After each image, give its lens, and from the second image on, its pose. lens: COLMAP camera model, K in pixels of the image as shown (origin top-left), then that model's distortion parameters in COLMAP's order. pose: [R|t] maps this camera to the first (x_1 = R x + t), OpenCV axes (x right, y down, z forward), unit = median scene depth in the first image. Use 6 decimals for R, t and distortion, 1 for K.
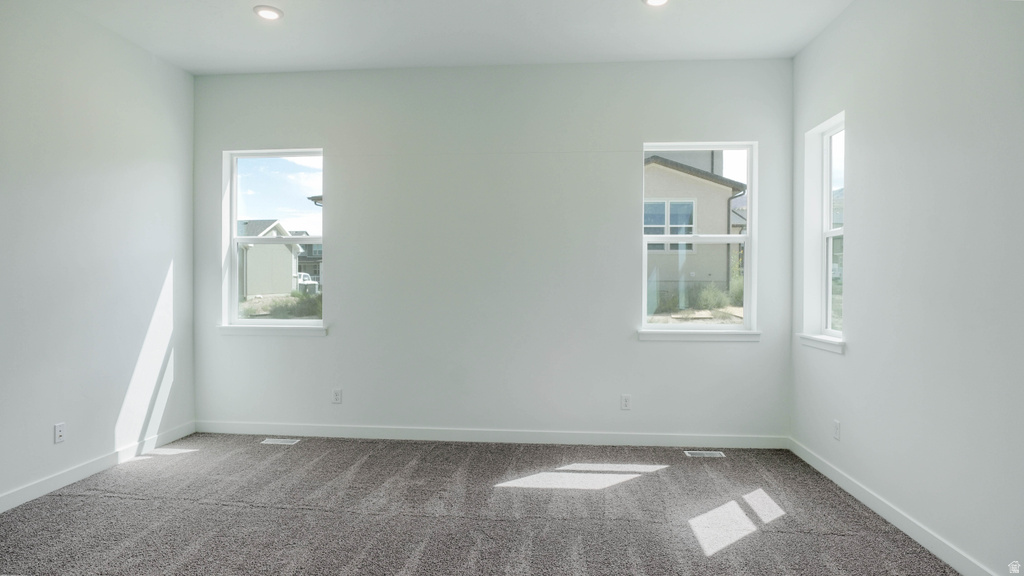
lens RADIAL K [[555.1, 0, 511.7], [0, 555.1, 291.3], [0, 0, 1]] dist [-0.038970, 0.008202]
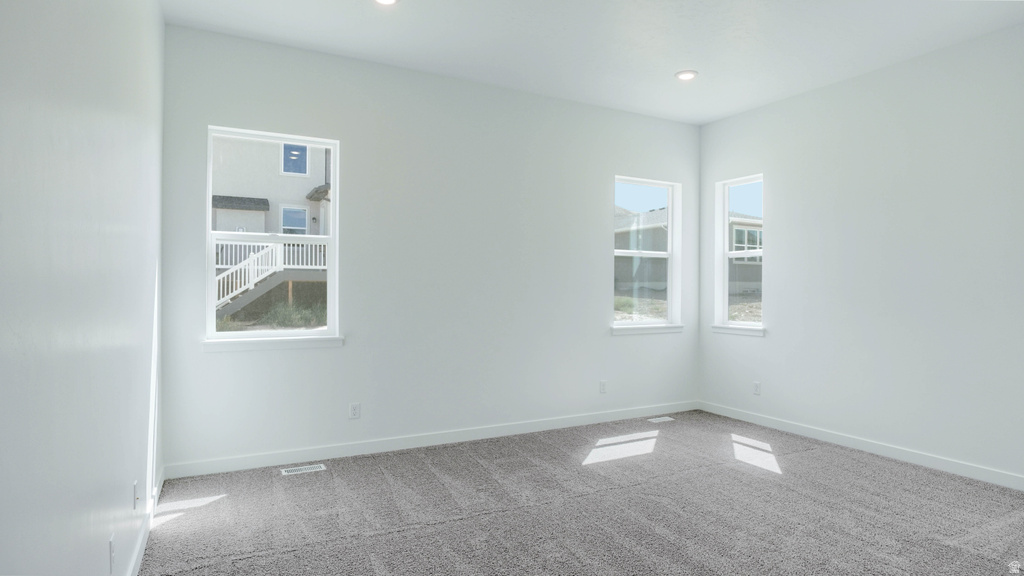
lens RADIAL K [[555.1, 0, 511.7], [0, 555.1, 291.3], [0, 0, 1]] dist [-0.038970, 0.008202]
pose [[0.841017, -0.002923, 0.541001, -0.693716], [0.004840, 0.999986, -0.002122, -0.008204], [-0.540987, 0.004403, 0.841019, 0.092820]]
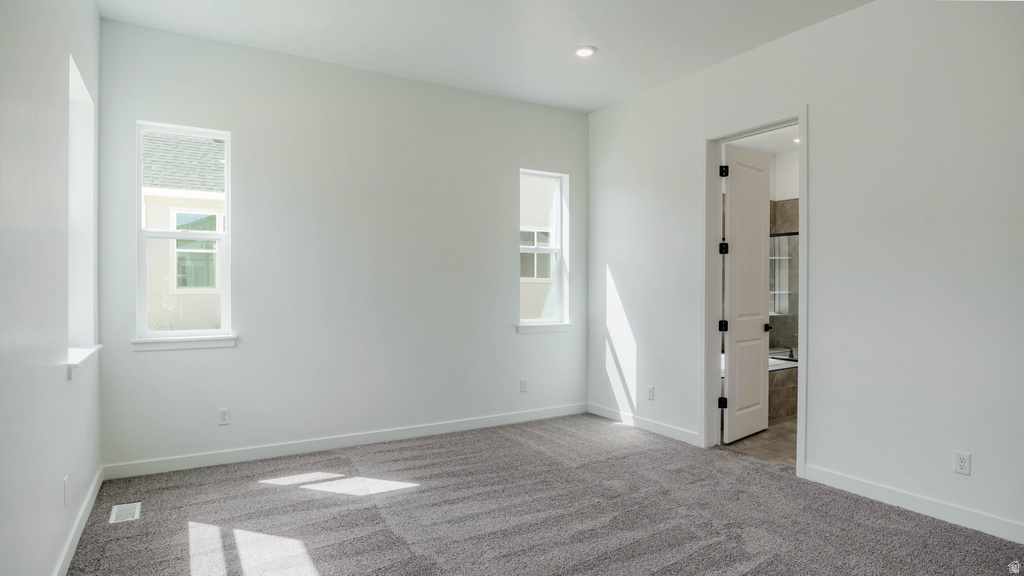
lens RADIAL K [[555.1, 0, 511.7], [0, 555.1, 291.3], [0, 0, 1]] dist [-0.038970, 0.008202]
pose [[-0.590268, -0.013995, 0.807086, -0.584649], [0.003509, 0.999796, 0.019903, -0.019375], [-0.807200, 0.014580, -0.590099, 1.063977]]
